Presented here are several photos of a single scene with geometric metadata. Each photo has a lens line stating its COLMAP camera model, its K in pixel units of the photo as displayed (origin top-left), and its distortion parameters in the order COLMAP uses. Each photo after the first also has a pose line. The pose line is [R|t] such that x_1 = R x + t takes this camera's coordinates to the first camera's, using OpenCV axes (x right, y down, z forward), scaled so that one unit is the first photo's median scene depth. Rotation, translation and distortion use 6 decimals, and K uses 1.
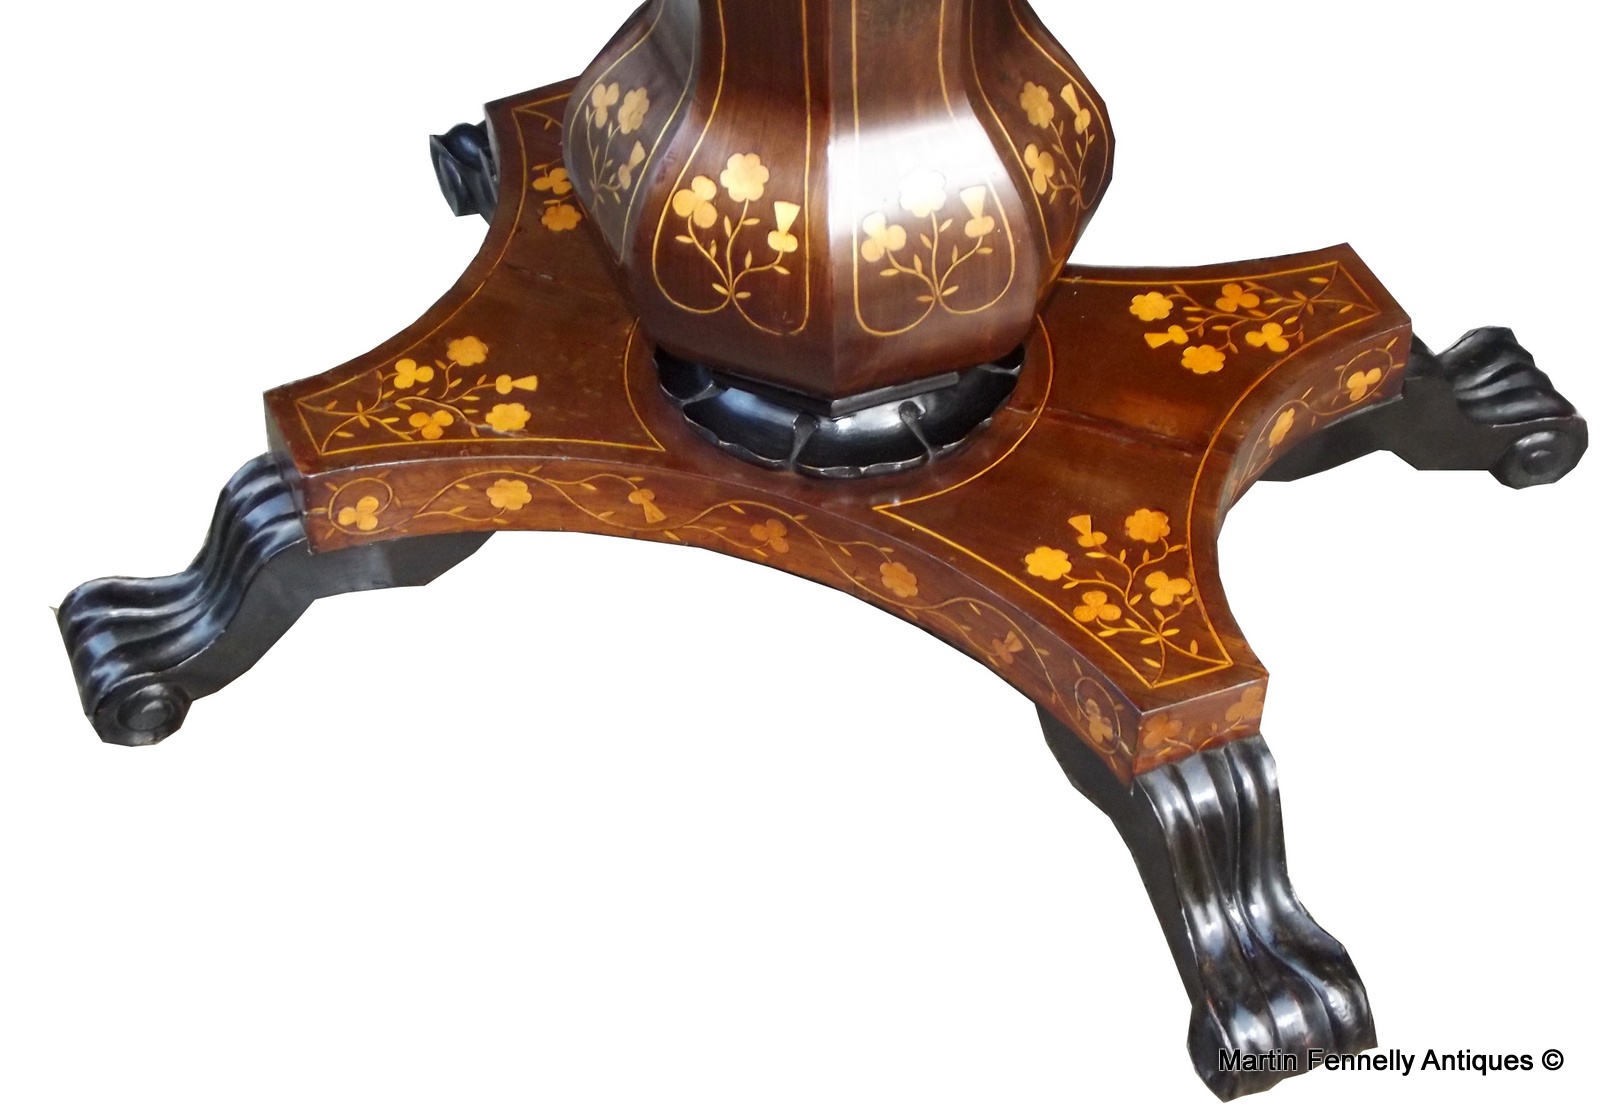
lens RADIAL K [[3451.3, 0, 800.0], [0, 3451.3, 555.0], [0, 0, 1]] dist [0.284858, 0.154965]
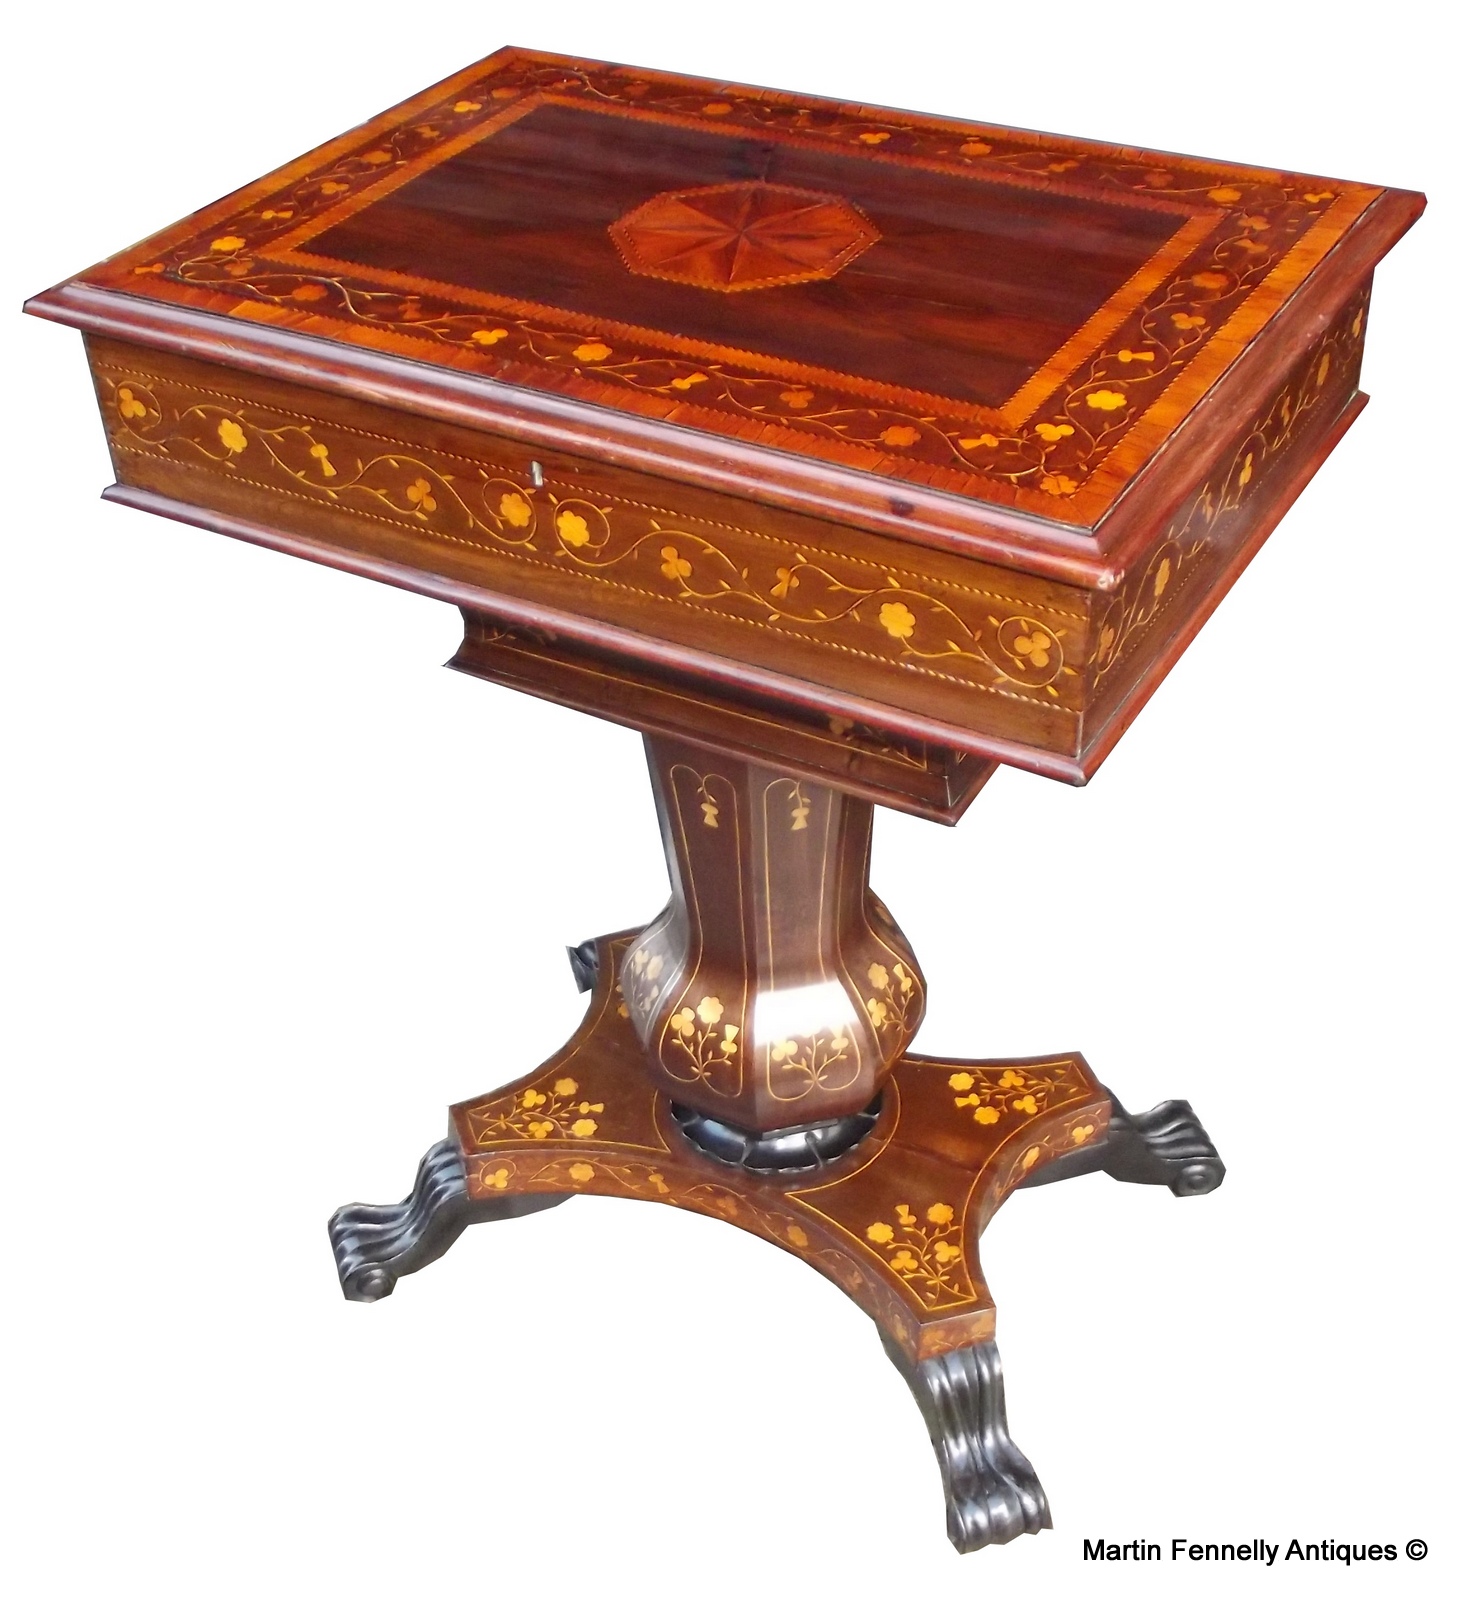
lens RADIAL K [[2467.6, 0, 732.0], [0, 2467.6, 800.0], [0, 0, 1]] dist [0.032832, 0.035851]
pose [[0.995894, 0.046379, -0.077745, 0.081925], [-0.056882, 0.988680, -0.138842, -0.035290], [0.070426, 0.142694, 0.987258, -0.261740]]
